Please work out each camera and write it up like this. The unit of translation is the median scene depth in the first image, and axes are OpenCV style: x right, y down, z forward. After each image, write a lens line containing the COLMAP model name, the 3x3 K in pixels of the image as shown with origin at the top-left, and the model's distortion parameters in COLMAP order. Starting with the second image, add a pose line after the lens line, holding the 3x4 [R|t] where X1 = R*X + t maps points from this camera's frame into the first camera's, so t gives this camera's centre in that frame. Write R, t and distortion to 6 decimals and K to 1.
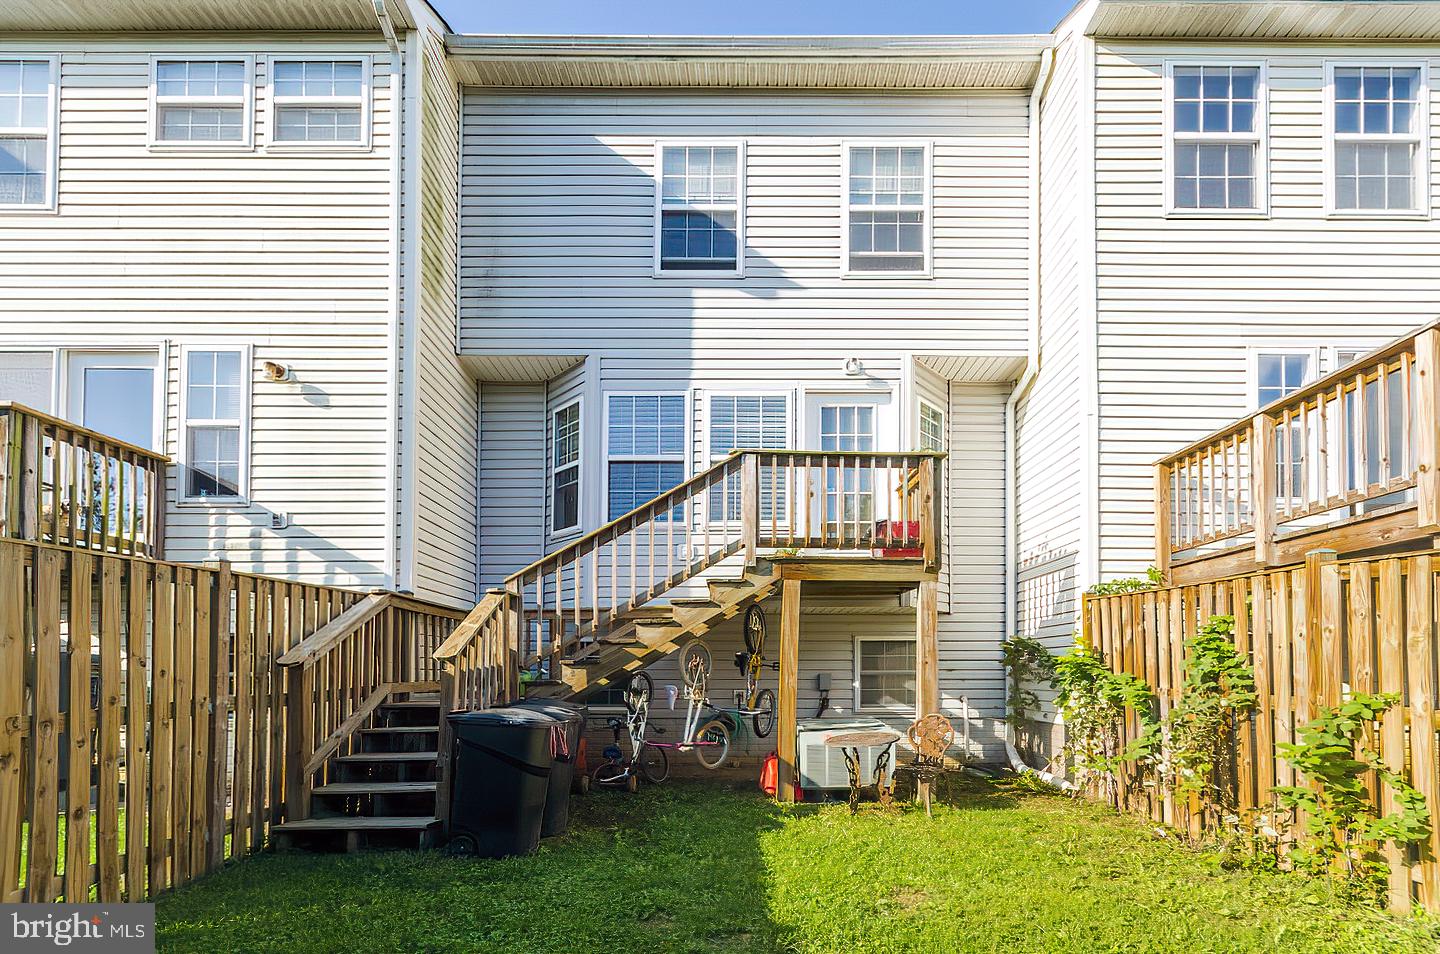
lens RADIAL K [[617.3, 0, 718.1], [0, 617.3, 661.3], [0, 0, 1]] dist [-0.000697, 0.000652]
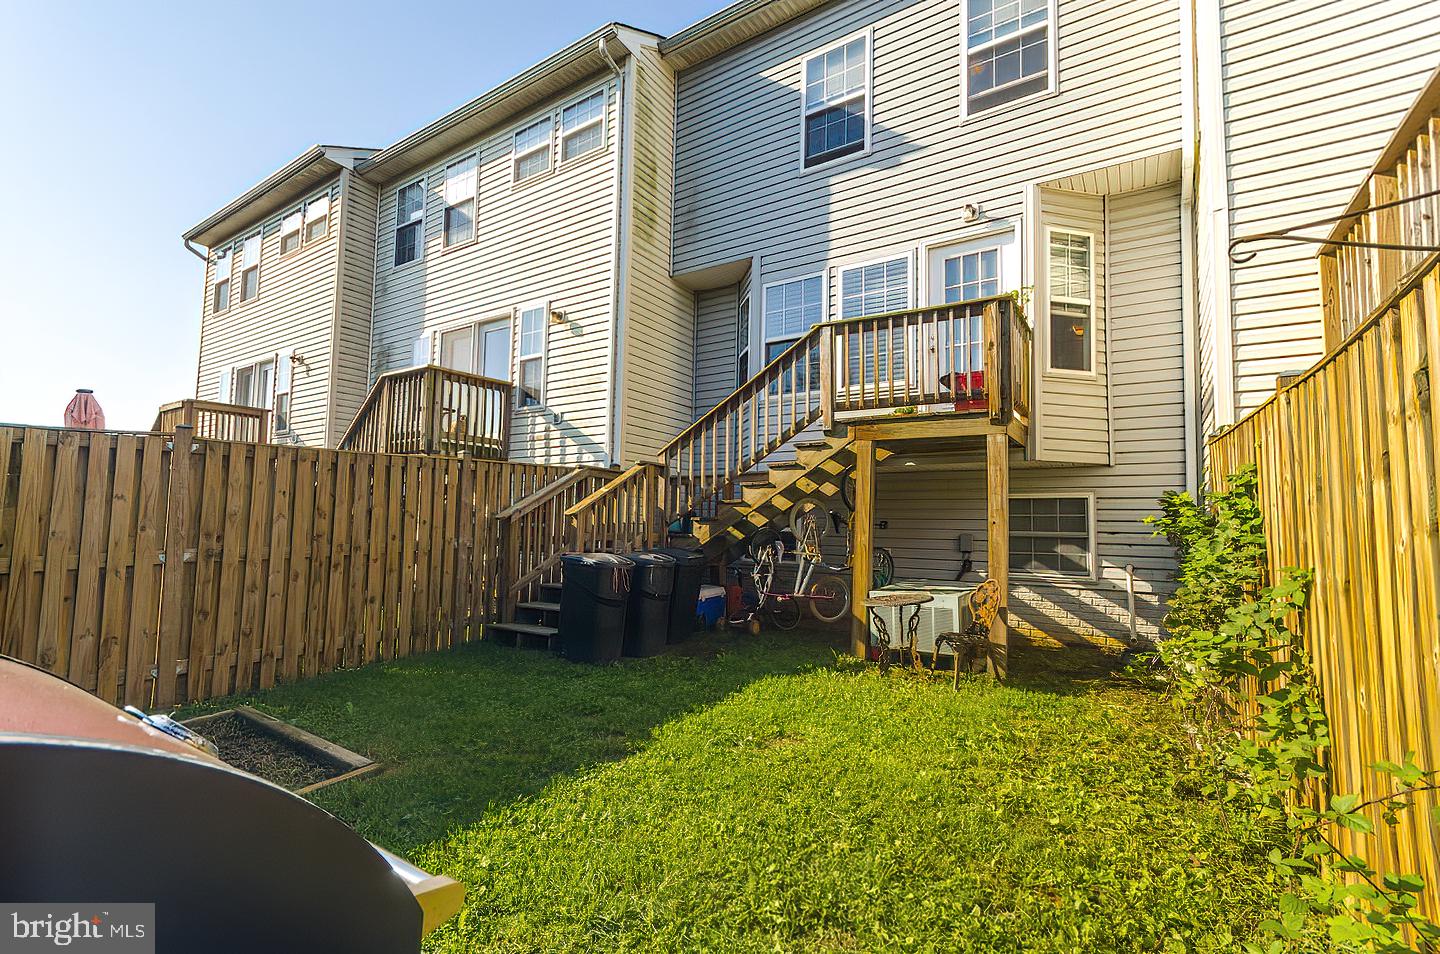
lens RADIAL K [[626.6, 0, 767.5], [0, 626.6, 488.7], [0, 0, 1]] dist [0.001136, 0.000233]
pose [[0.846539, -0.015333, -0.532106, 0.478066], [-0.010559, 0.998905, -0.045583, -0.002546], [0.532222, 0.044207, 0.845450, 0.031528]]
